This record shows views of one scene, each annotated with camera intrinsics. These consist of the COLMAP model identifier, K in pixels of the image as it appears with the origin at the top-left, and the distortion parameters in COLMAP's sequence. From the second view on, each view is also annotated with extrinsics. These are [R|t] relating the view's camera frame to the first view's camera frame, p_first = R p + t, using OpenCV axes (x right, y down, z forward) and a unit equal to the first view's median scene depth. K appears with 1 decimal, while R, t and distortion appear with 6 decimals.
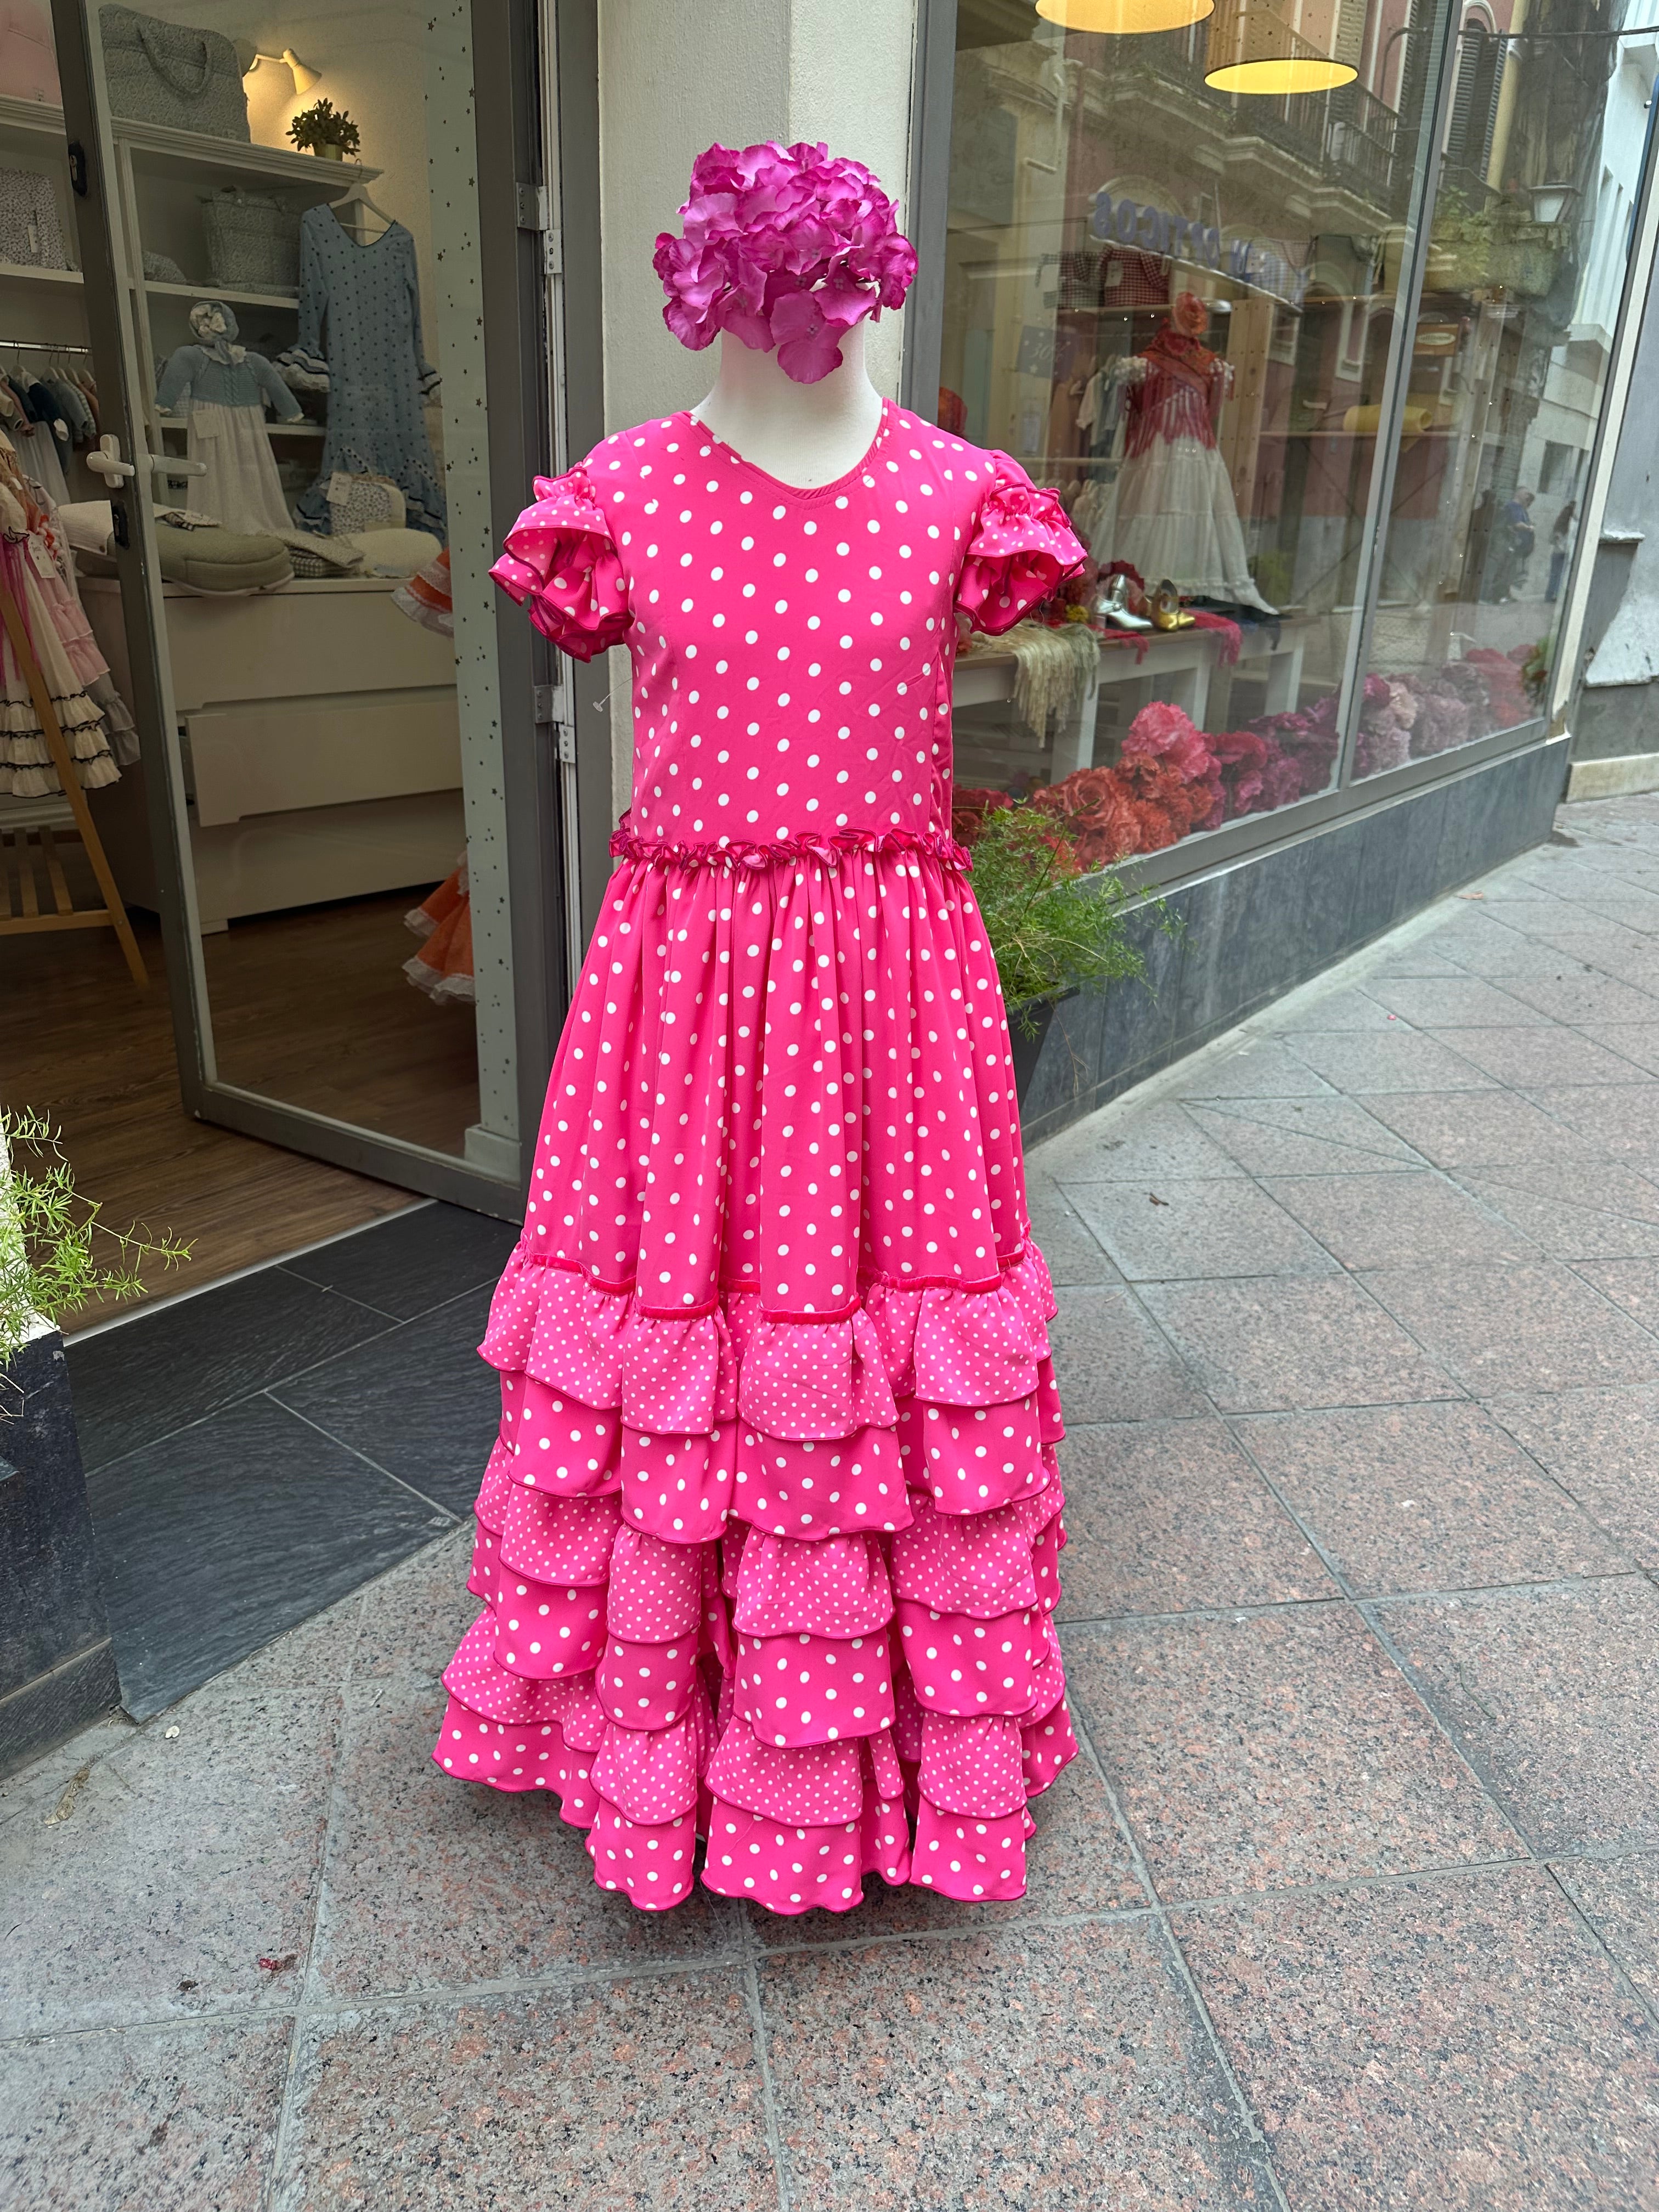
lens RADIAL K [[1572.1, 0, 807.5], [0, 1572.1, 1108.7], [0, 0, 1]] dist [0.034292, -0.050440]
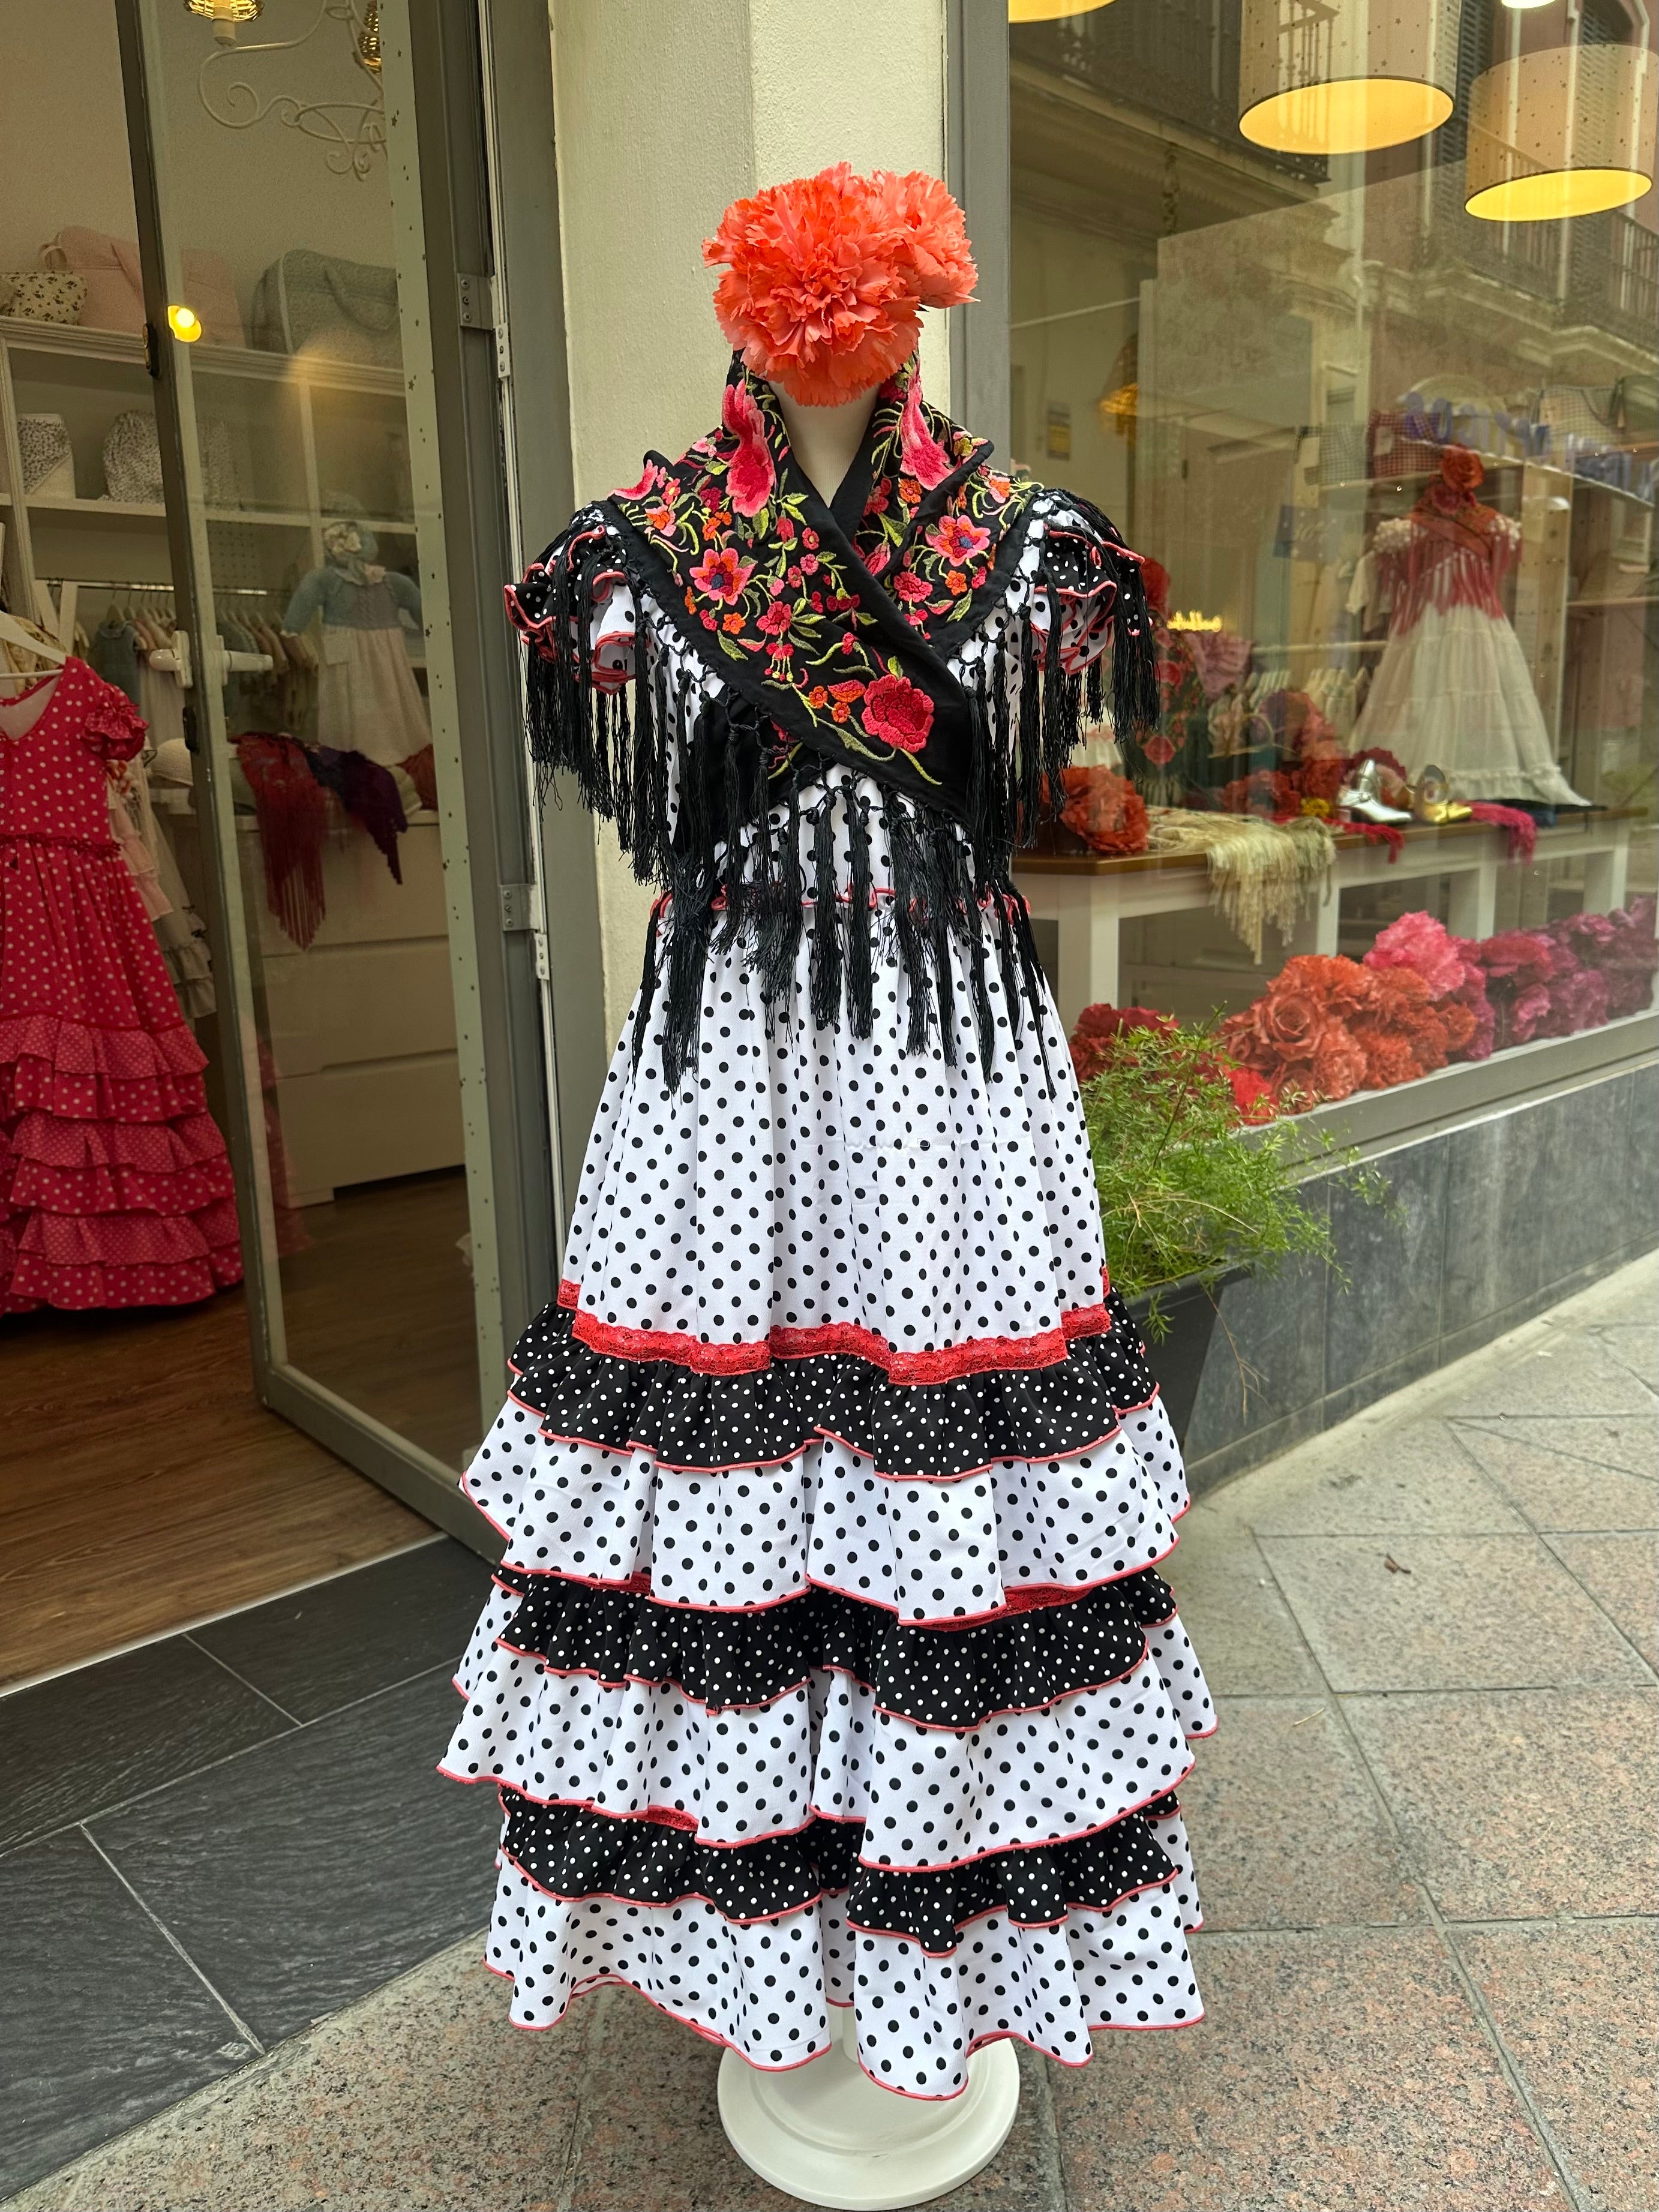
lens RADIAL K [[1744.6, 0, 877.7], [0, 1744.6, 1143.0], [0, 0, 1]] dist [-0.010071, -0.000399]
pose [[0.989324, -0.011877, -0.145247, 0.122152], [-0.009173, 0.989622, -0.143401, -0.018393], [0.145443, 0.143203, 0.978948, 0.183931]]
